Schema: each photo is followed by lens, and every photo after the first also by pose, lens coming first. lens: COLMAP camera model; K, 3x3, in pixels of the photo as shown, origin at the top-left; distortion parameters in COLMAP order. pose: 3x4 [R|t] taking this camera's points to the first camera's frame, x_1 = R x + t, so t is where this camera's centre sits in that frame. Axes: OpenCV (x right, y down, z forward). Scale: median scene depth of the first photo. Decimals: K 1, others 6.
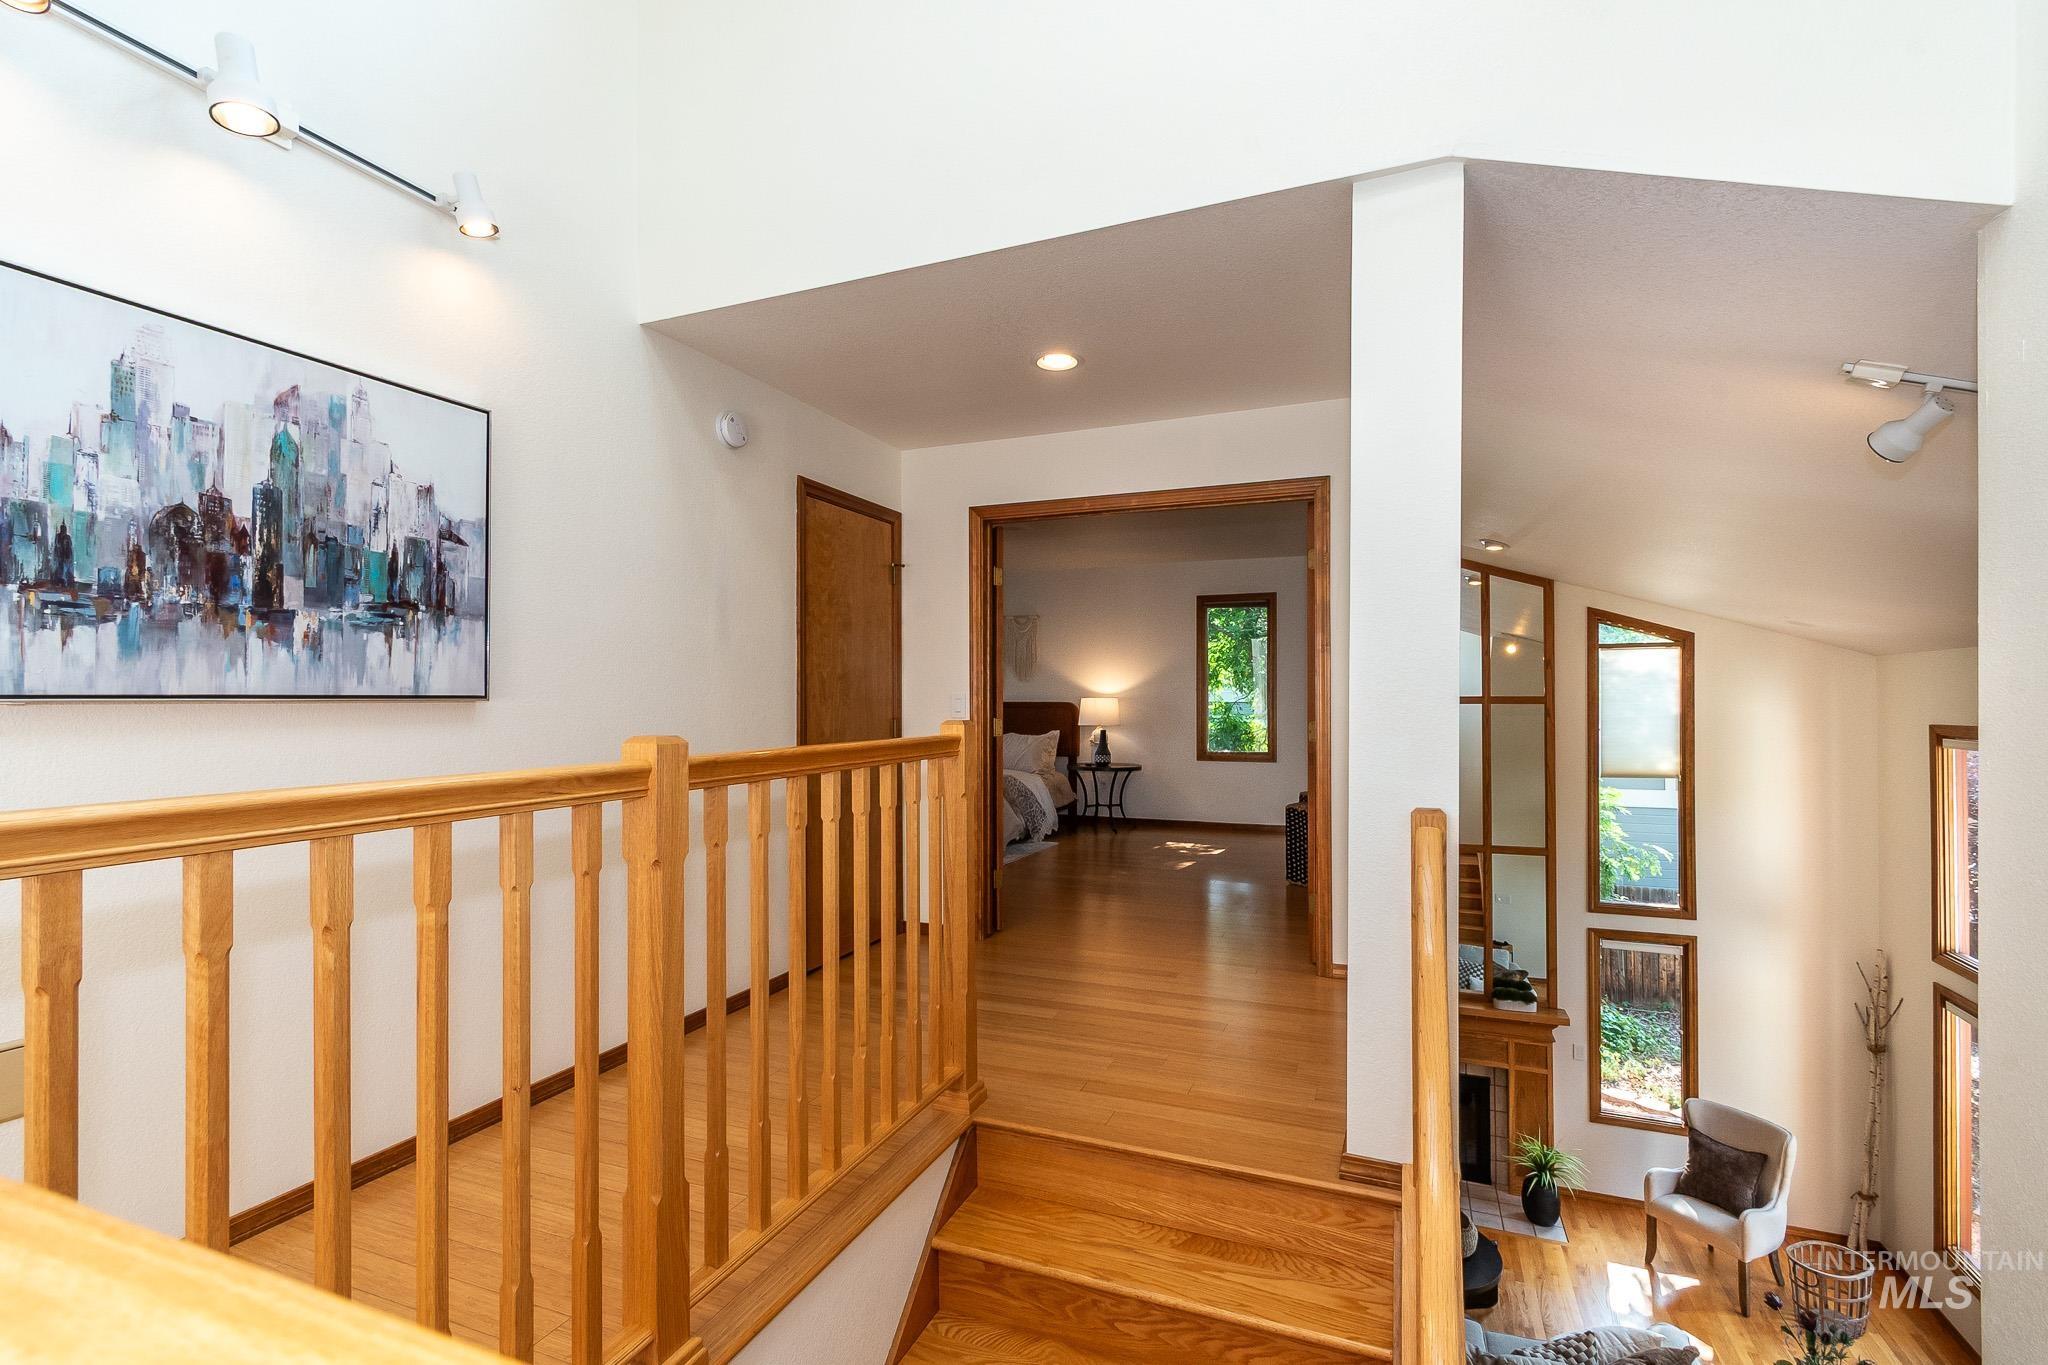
lens RADIAL K [[905.2, 0, 1033.9], [0, 905.2, 689.8], [0, 0, 1]] dist [0.002586, -0.000169]
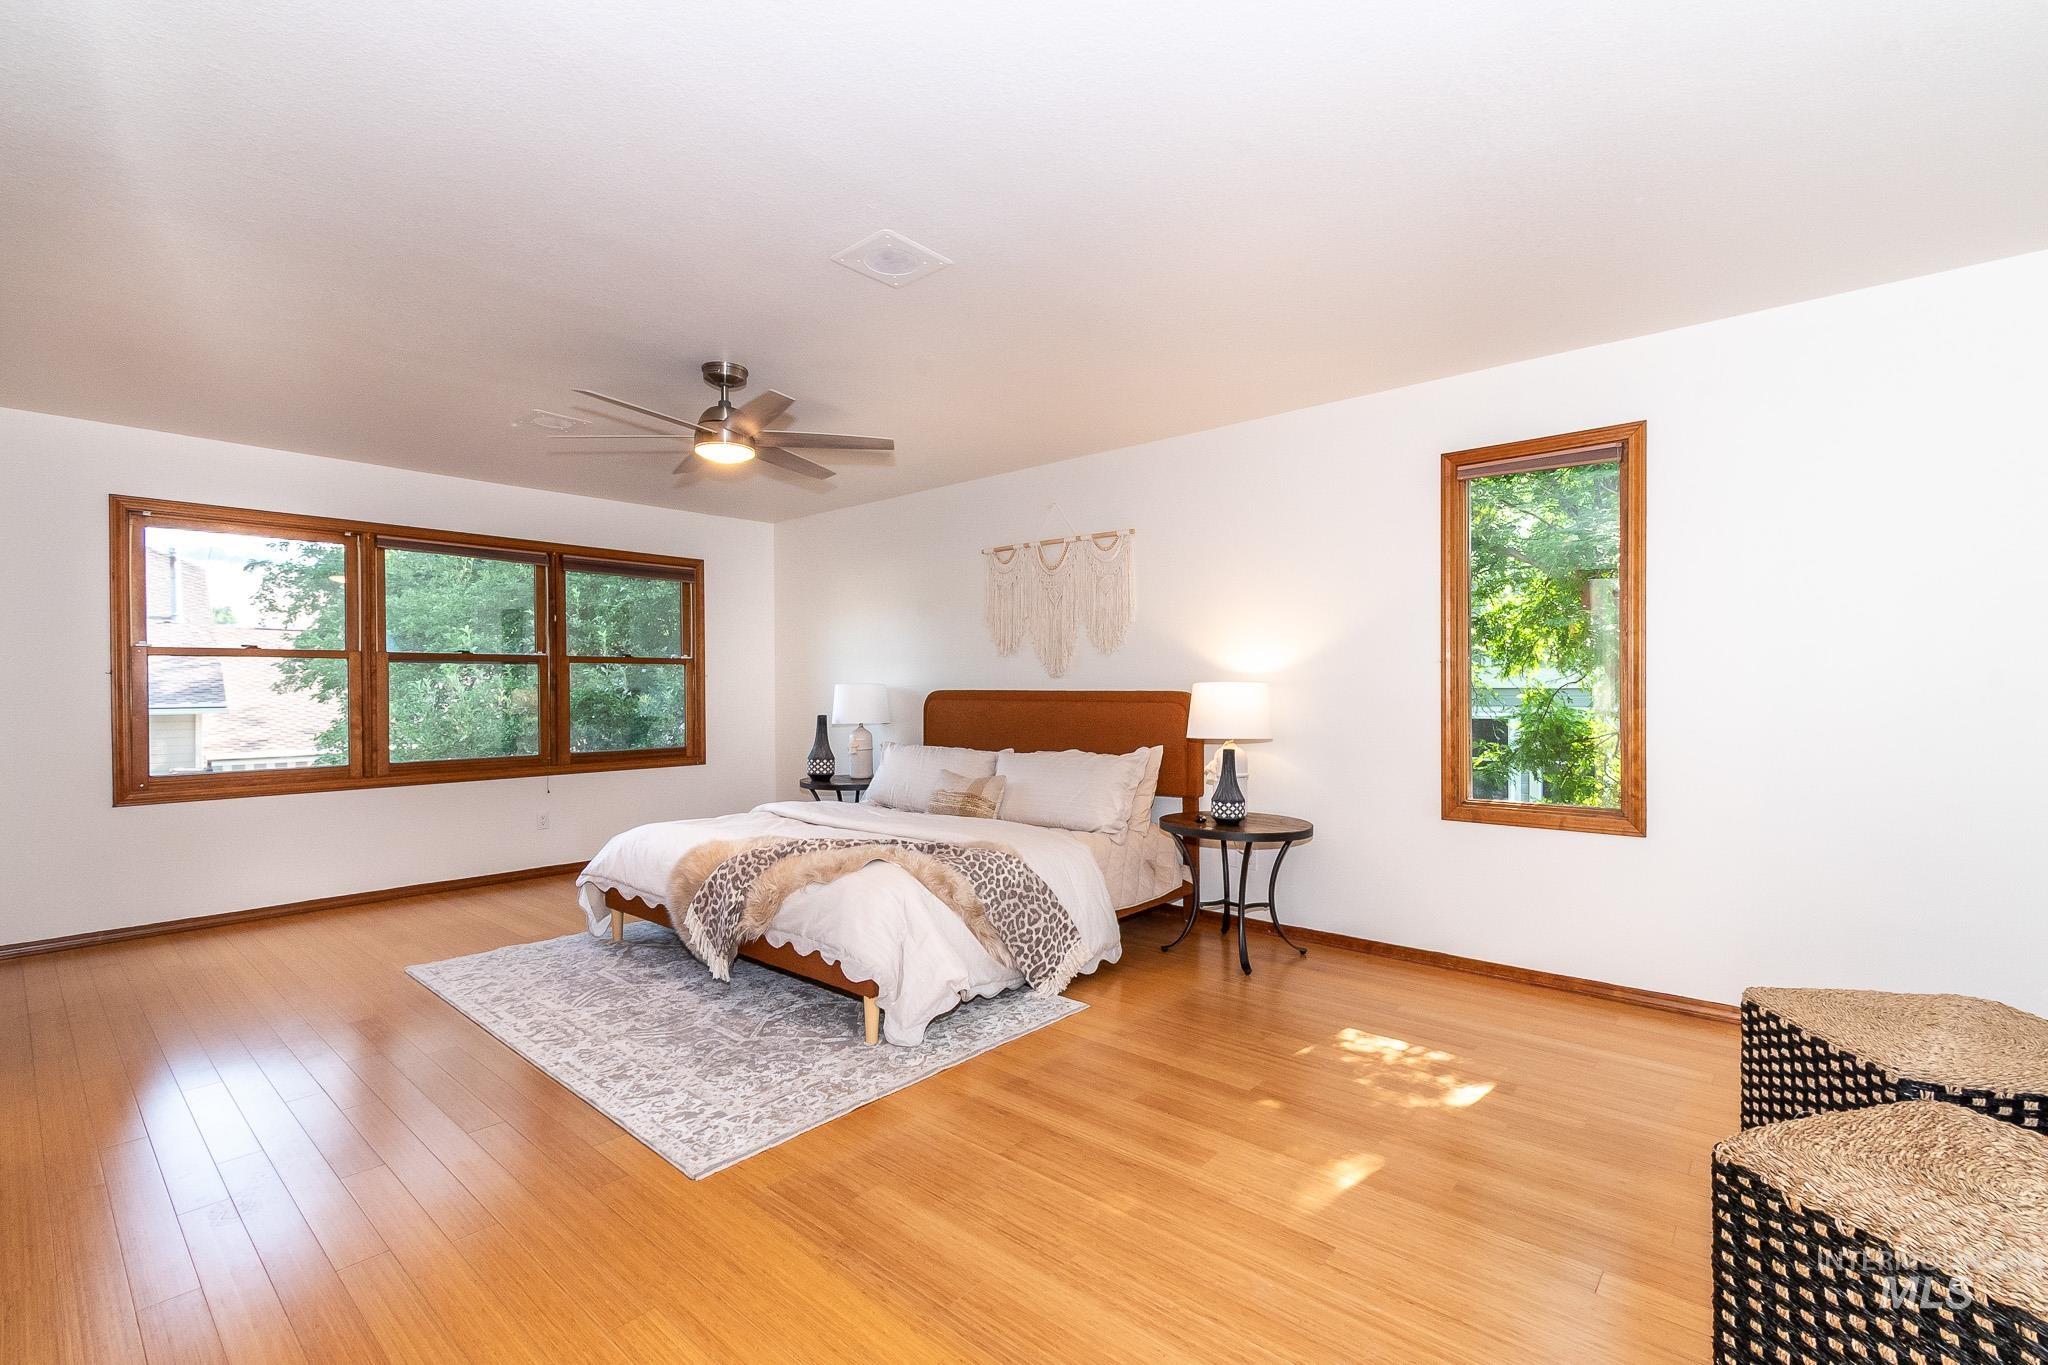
lens RADIAL K [[905.2, 0, 1033.9], [0, 905.2, 689.8], [0, 0, 1]] dist [0.002586, -0.000169]
pose [[0.949001, 0.003945, -0.315248, 0.412389], [0.002085, 0.999821, 0.018786, 0.008159], [0.315265, -0.018485, 0.948824, 1.627023]]
